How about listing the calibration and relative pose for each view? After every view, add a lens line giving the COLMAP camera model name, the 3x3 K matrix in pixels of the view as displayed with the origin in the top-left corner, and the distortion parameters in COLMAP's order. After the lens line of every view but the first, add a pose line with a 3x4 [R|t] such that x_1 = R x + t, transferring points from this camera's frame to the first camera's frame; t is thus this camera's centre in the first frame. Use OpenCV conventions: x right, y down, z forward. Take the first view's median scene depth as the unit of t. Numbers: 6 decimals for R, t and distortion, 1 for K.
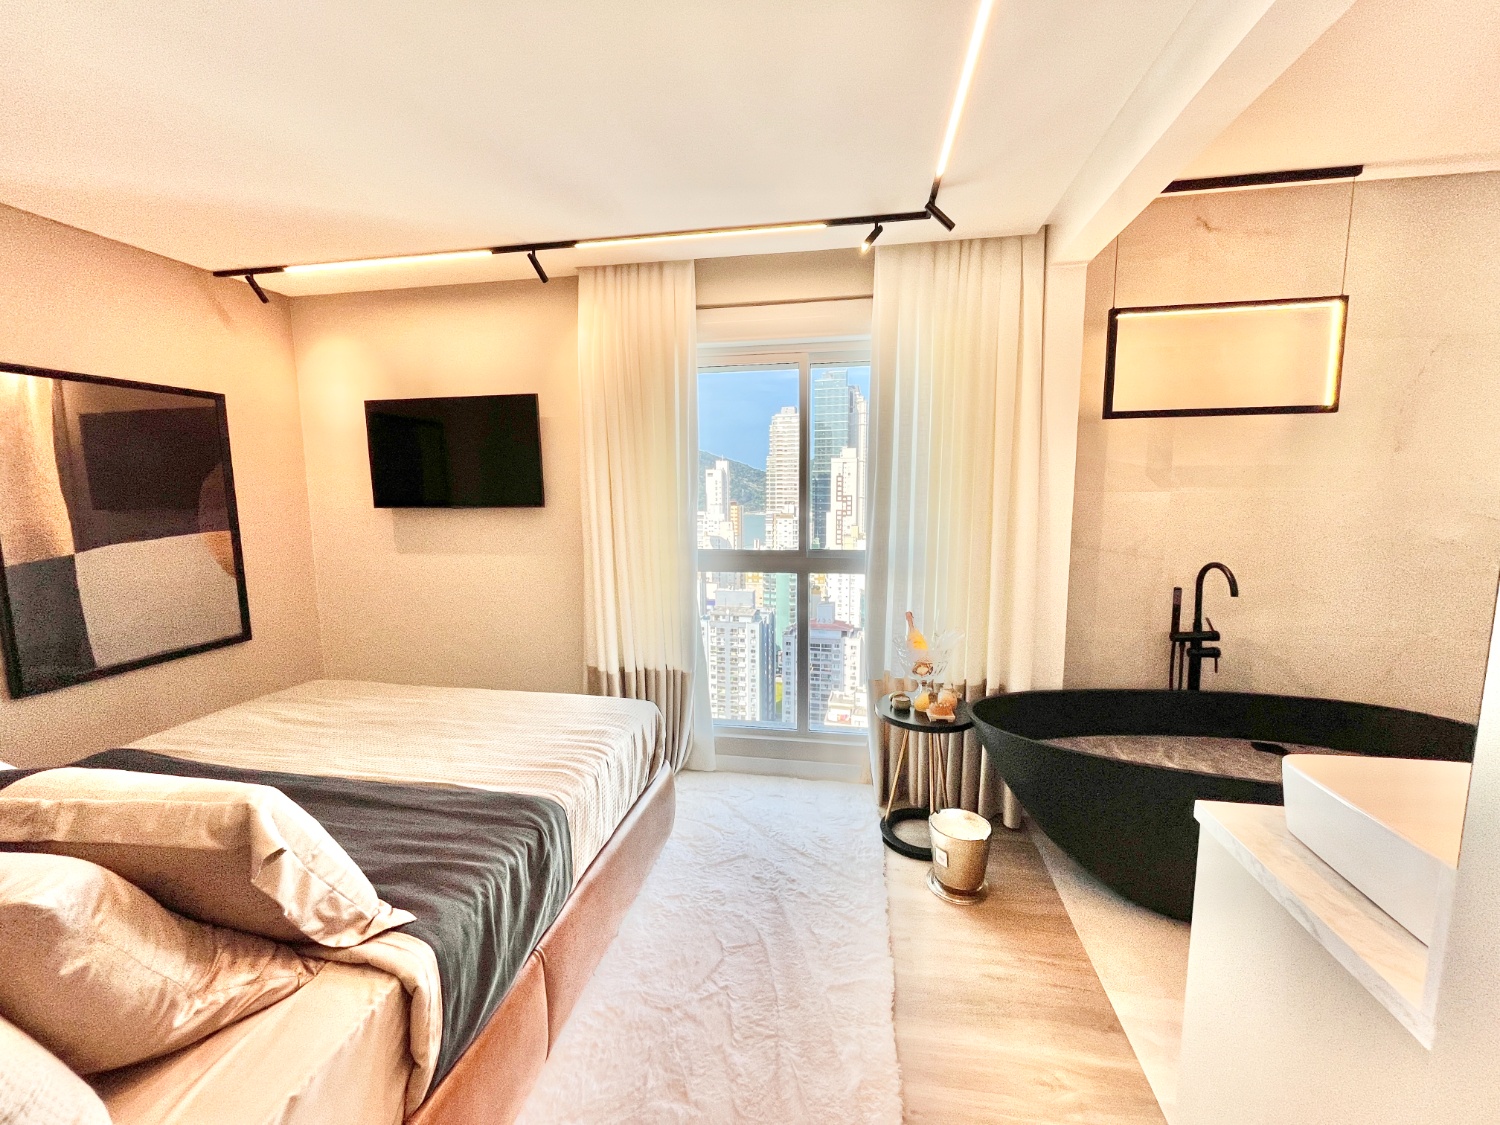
lens RADIAL K [[606.4, 0, 748.9], [0, 606.4, 559.4], [0, 0, 1]] dist [-0.003974, 0.000914]
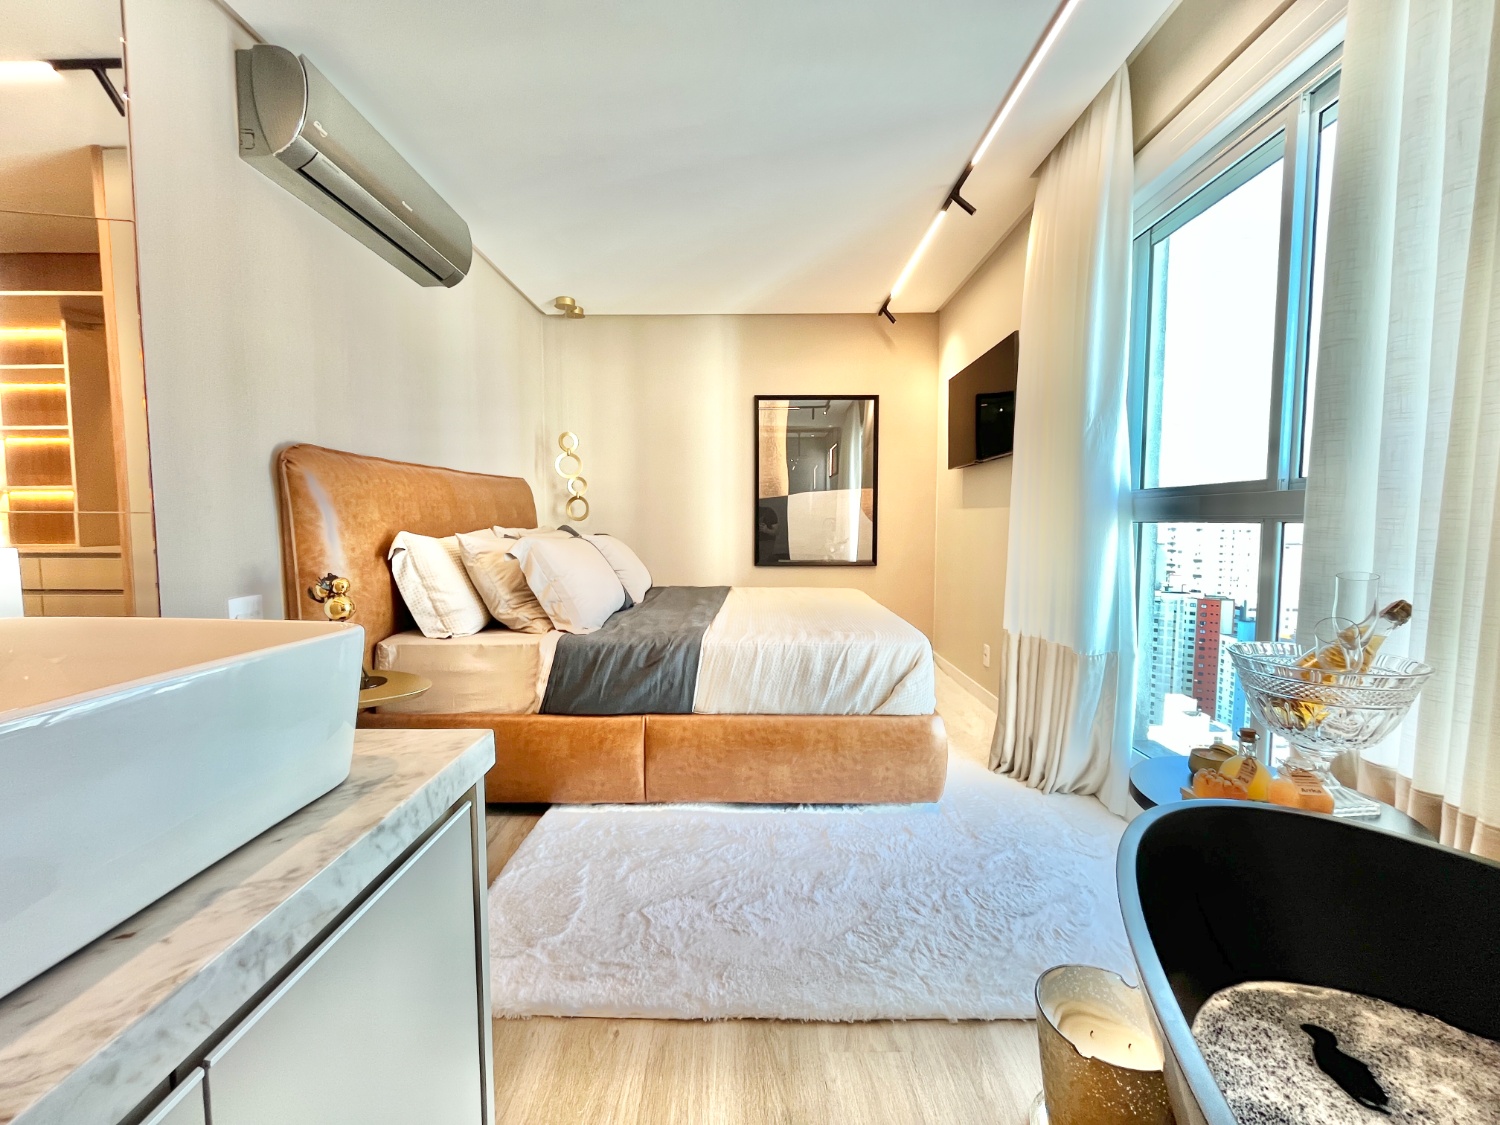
lens RADIAL K [[606.4, 0, 748.9], [0, 606.4, 559.4], [0, 0, 1]] dist [-0.003974, 0.000914]
pose [[0.169188, 0.069757, -0.983112, 0.608100], [-0.119100, 0.991629, 0.049865, 0.095239], [0.978361, 0.108652, 0.176080, 0.525425]]
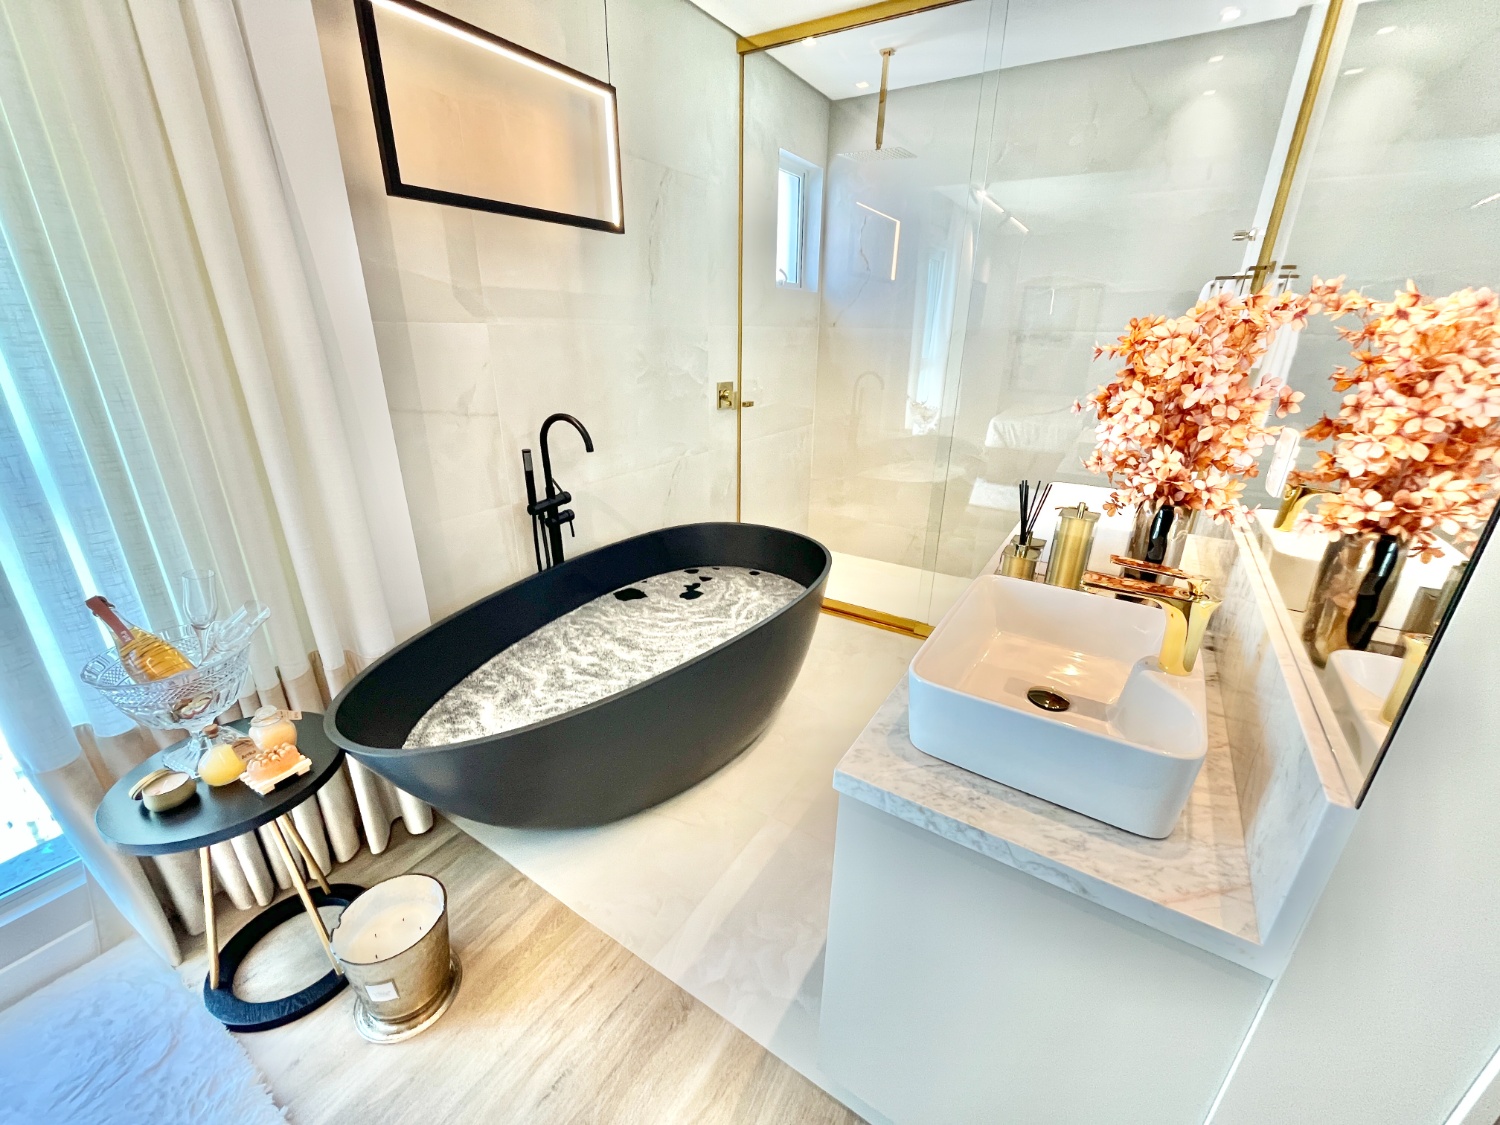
lens RADIAL K [[606.4, 0, 748.9], [0, 606.4, 559.4], [0, 0, 1]] dist [-0.003974, 0.000914]
pose [[0.381292, -0.323580, 0.865975, 0.074174], [0.095309, 0.945509, 0.311334, -0.038496], [-0.919528, -0.036174, 0.391355, 0.405223]]
